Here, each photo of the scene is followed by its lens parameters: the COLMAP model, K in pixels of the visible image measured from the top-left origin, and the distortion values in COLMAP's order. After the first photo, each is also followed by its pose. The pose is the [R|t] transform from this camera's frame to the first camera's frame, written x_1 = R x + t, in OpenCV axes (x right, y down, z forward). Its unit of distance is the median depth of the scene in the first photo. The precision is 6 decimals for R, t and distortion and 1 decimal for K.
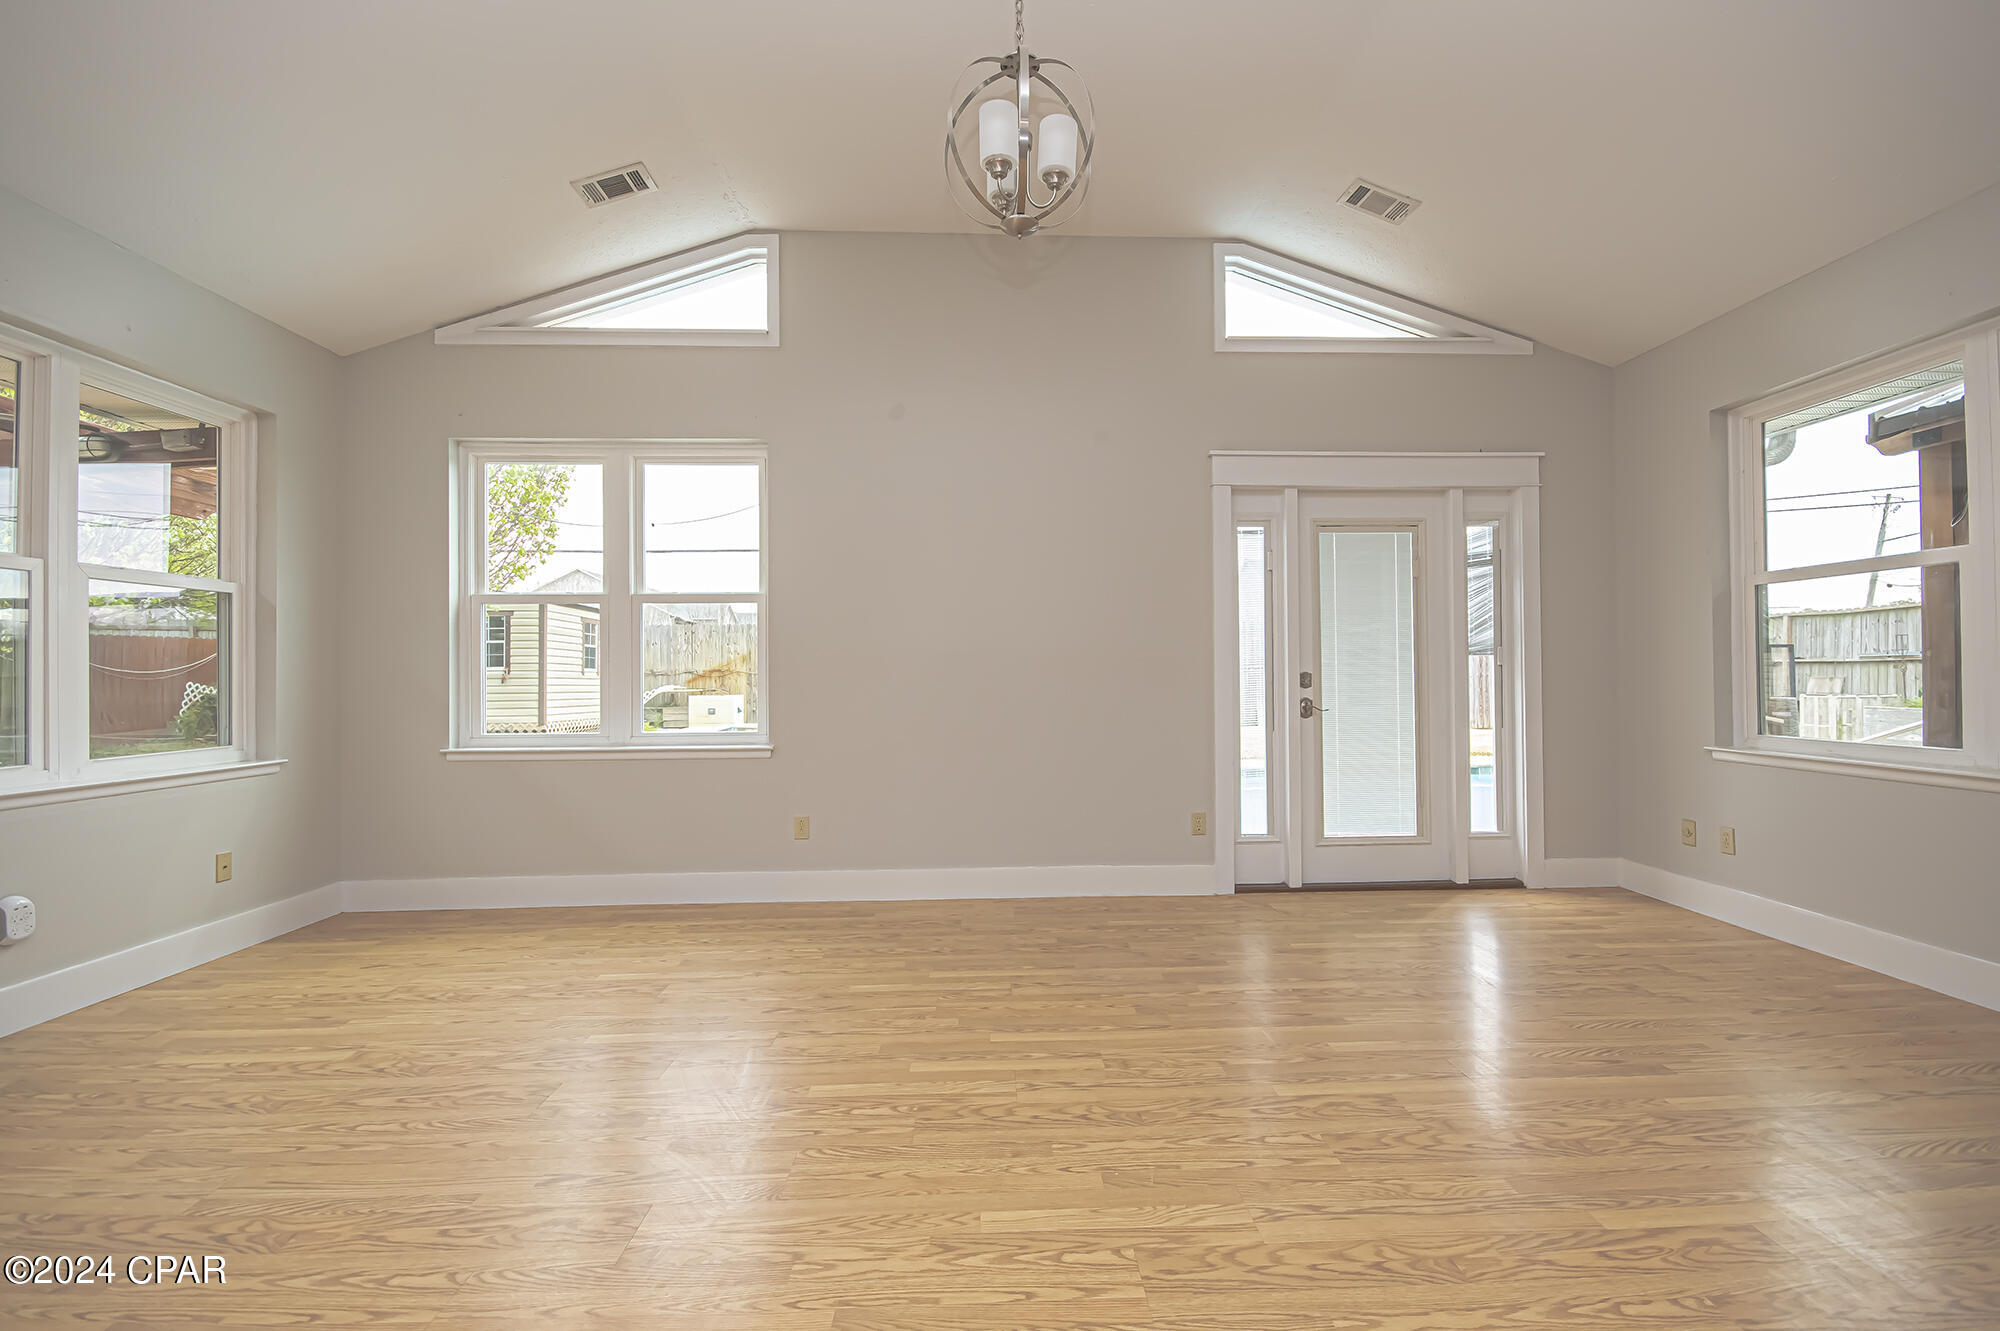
lens RADIAL K [[872.0, 0, 1015.5], [0, 872.0, 670.4], [0, 0, 1]] dist [0.004595, -0.009672]
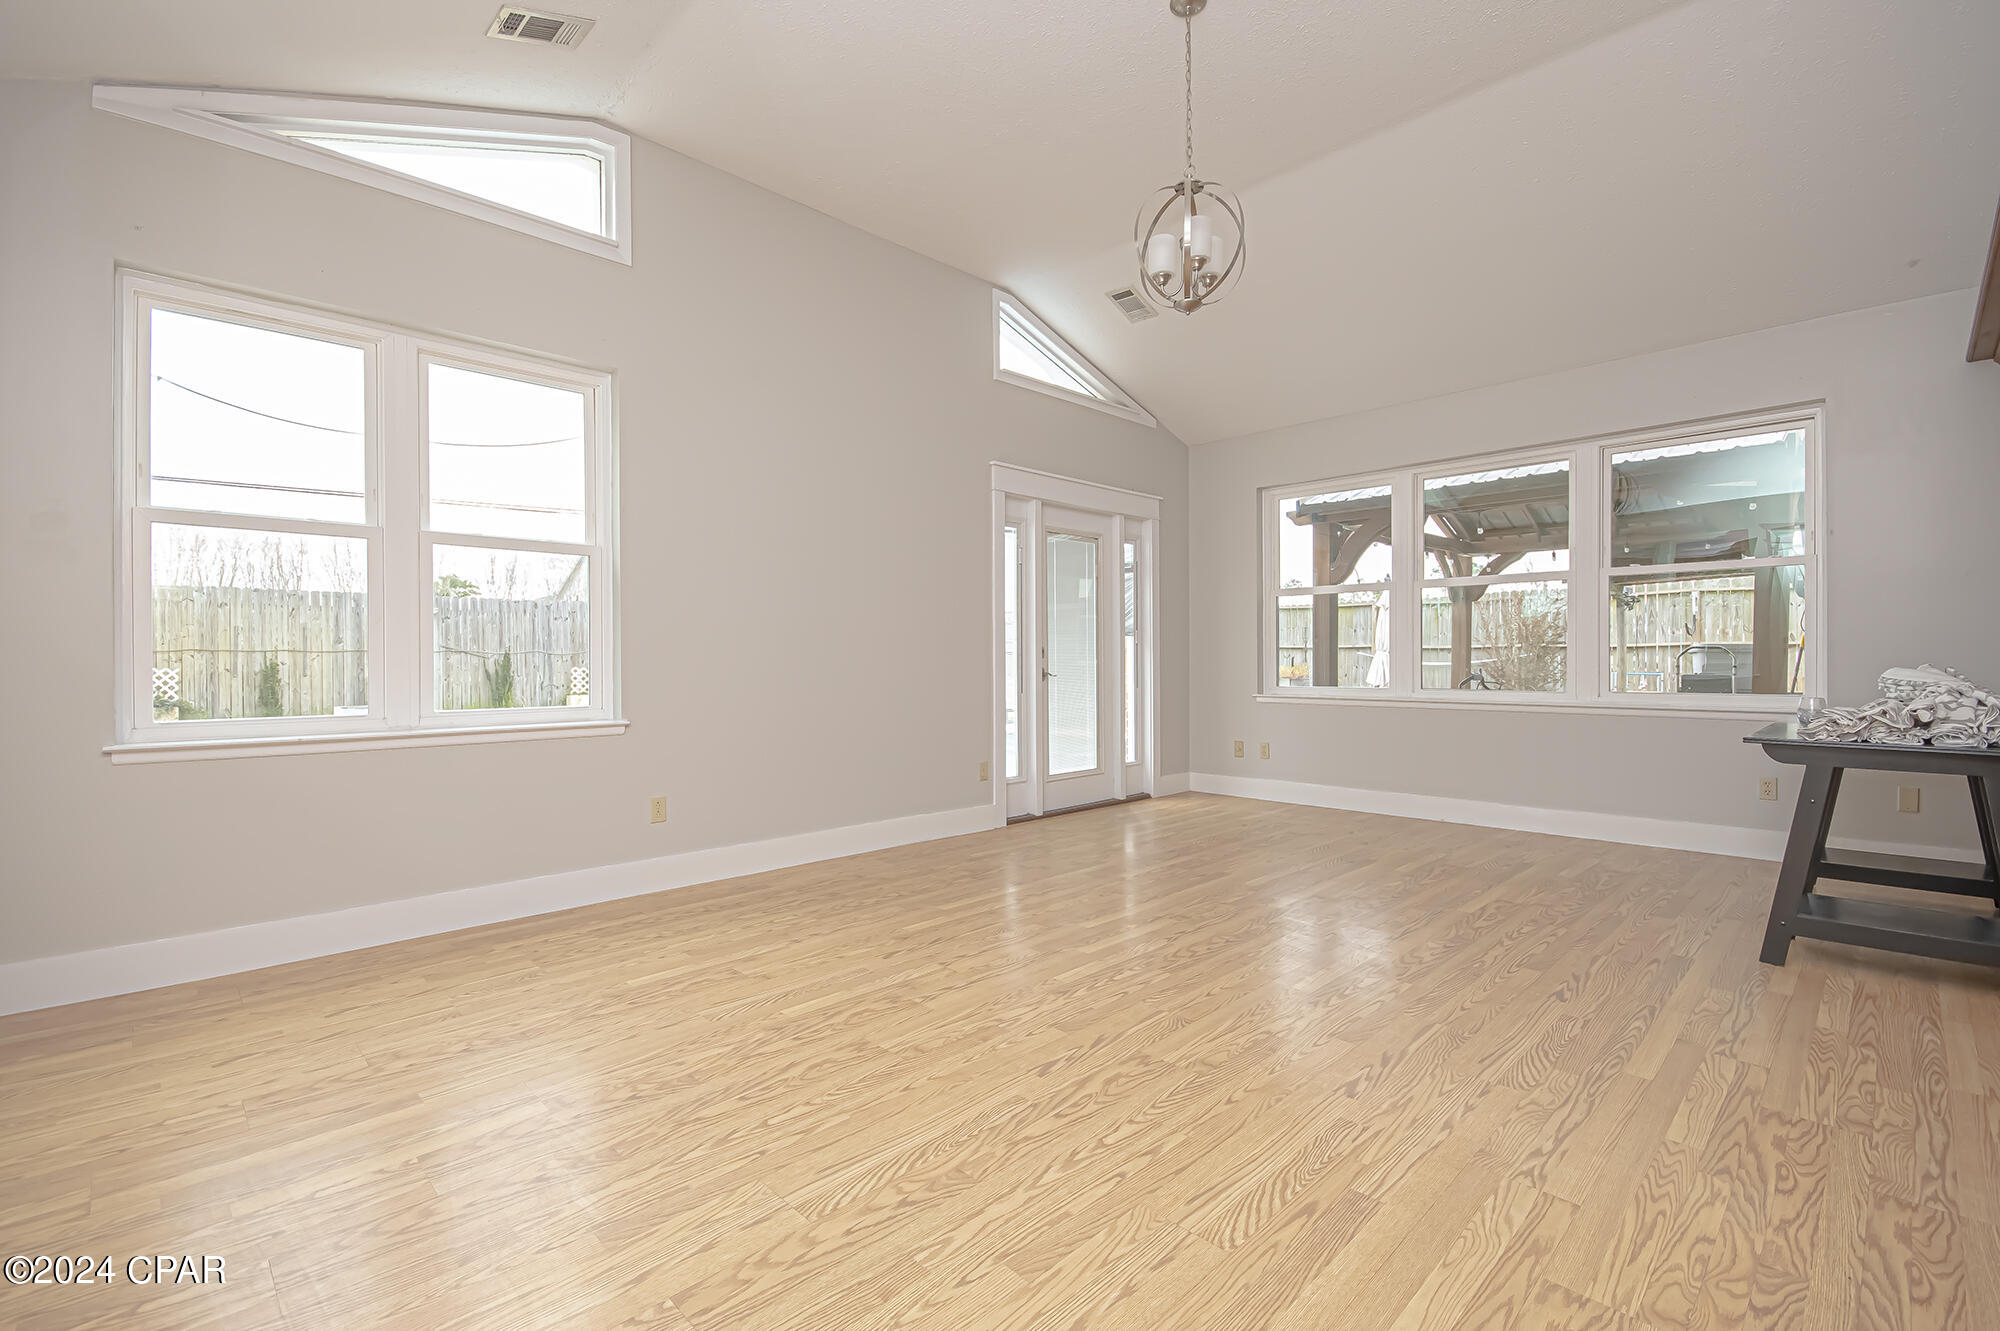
lens RADIAL K [[875.5, 0, 1016.2], [0, 875.5, 664.1], [0, 0, 1]] dist [0.002030, -0.013190]
pose [[0.739412, 0.000821, 0.673252, -0.648332], [-0.005603, 0.999972, 0.004933, 0.026526], [-0.673230, -0.007420, 0.739396, 0.094208]]
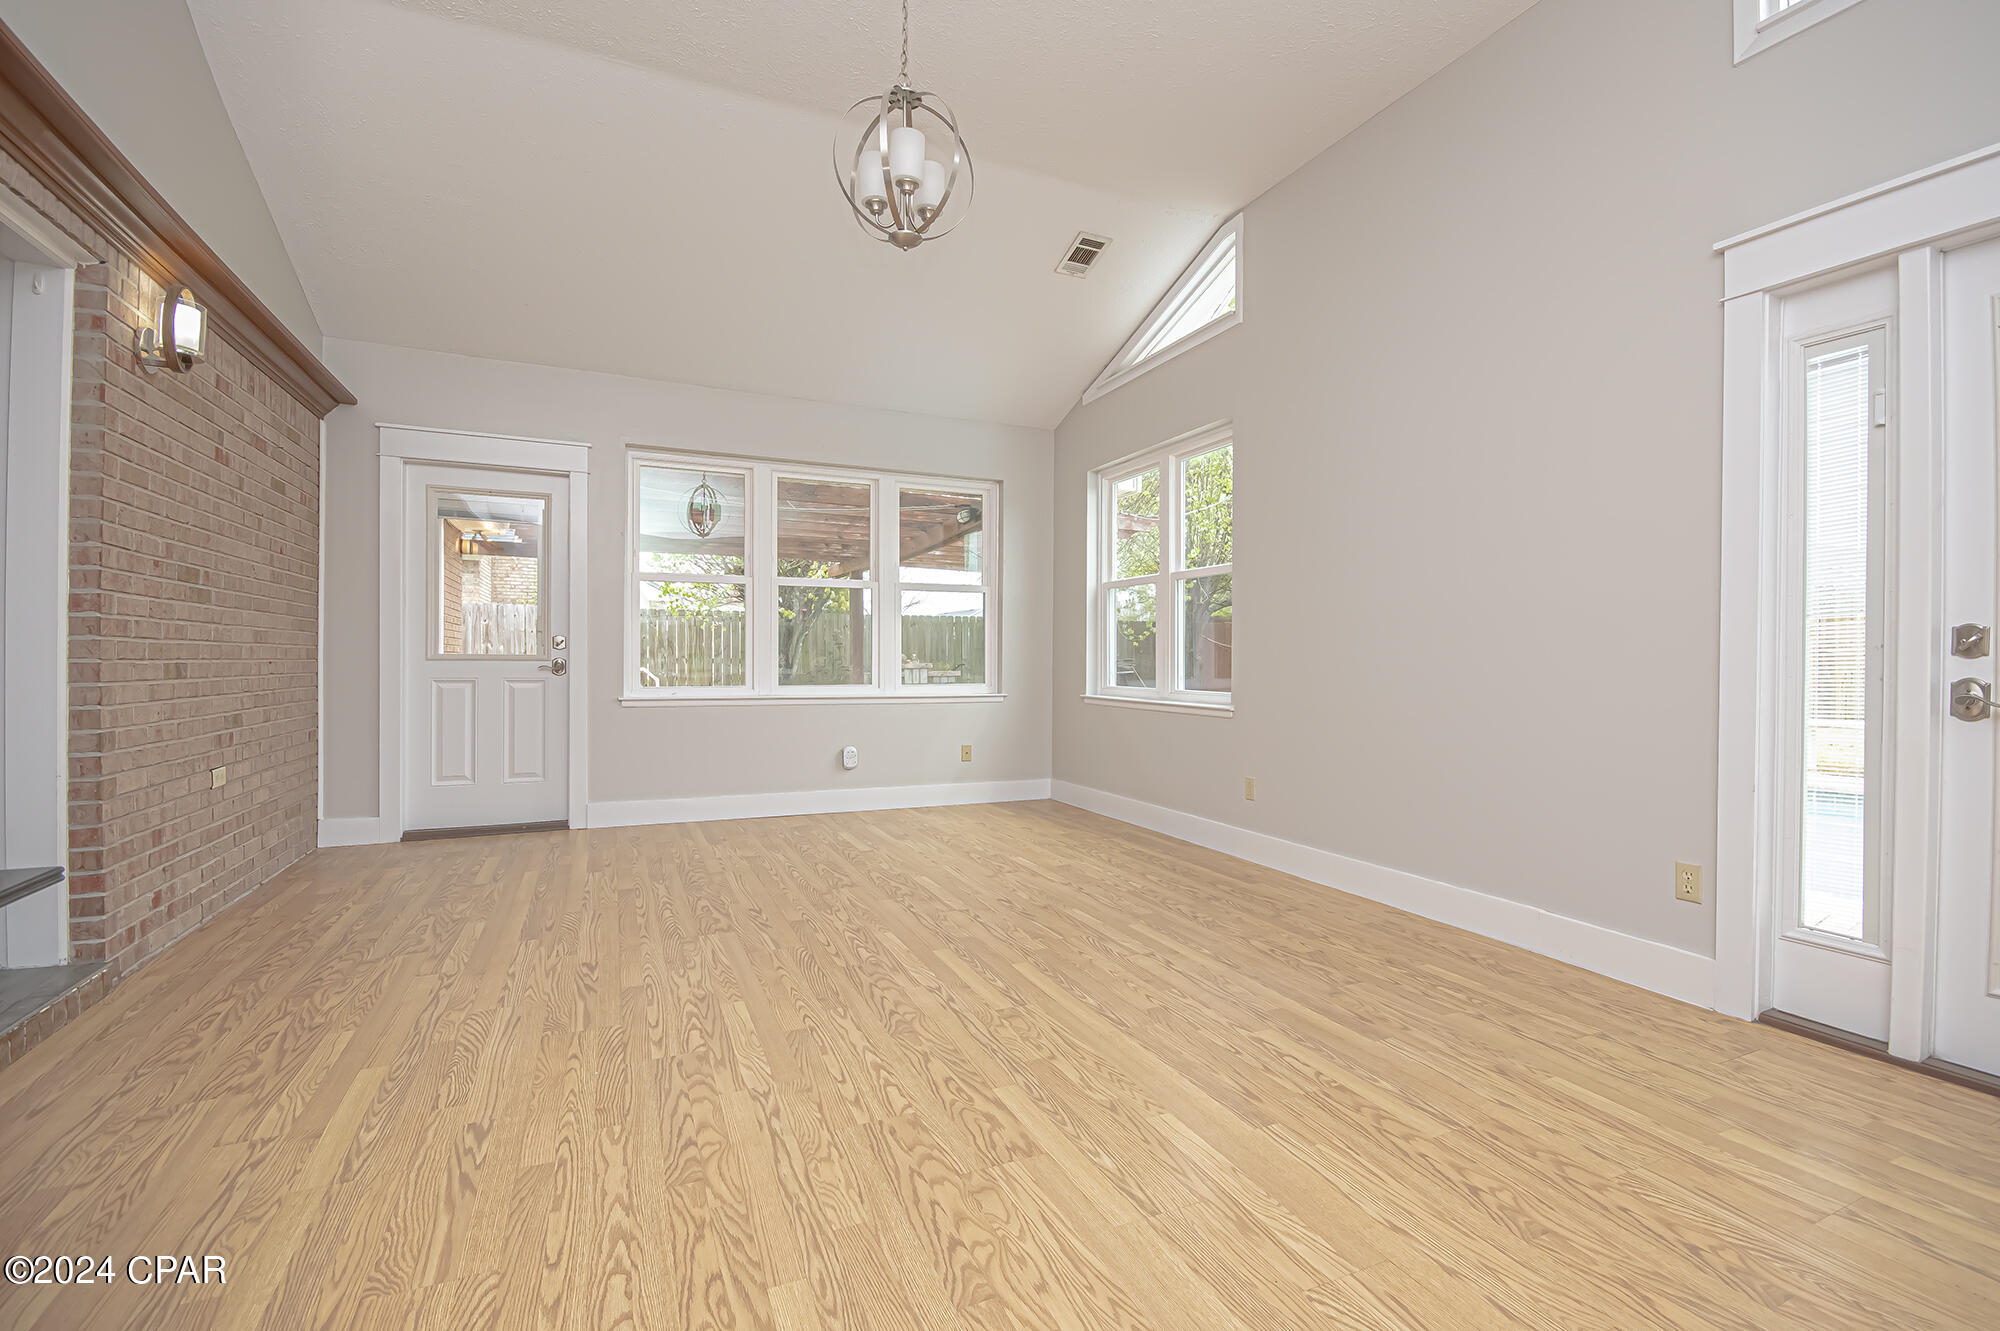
lens RADIAL K [[875.5, 0, 1016.2], [0, 875.5, 664.1], [0, 0, 1]] dist [0.002030, -0.013190]
pose [[0.382113, 0.016378, -0.923970, 0.664975], [-0.002217, 0.999856, 0.016806, 0.020581], [0.924113, -0.004373, 0.382094, 0.398946]]
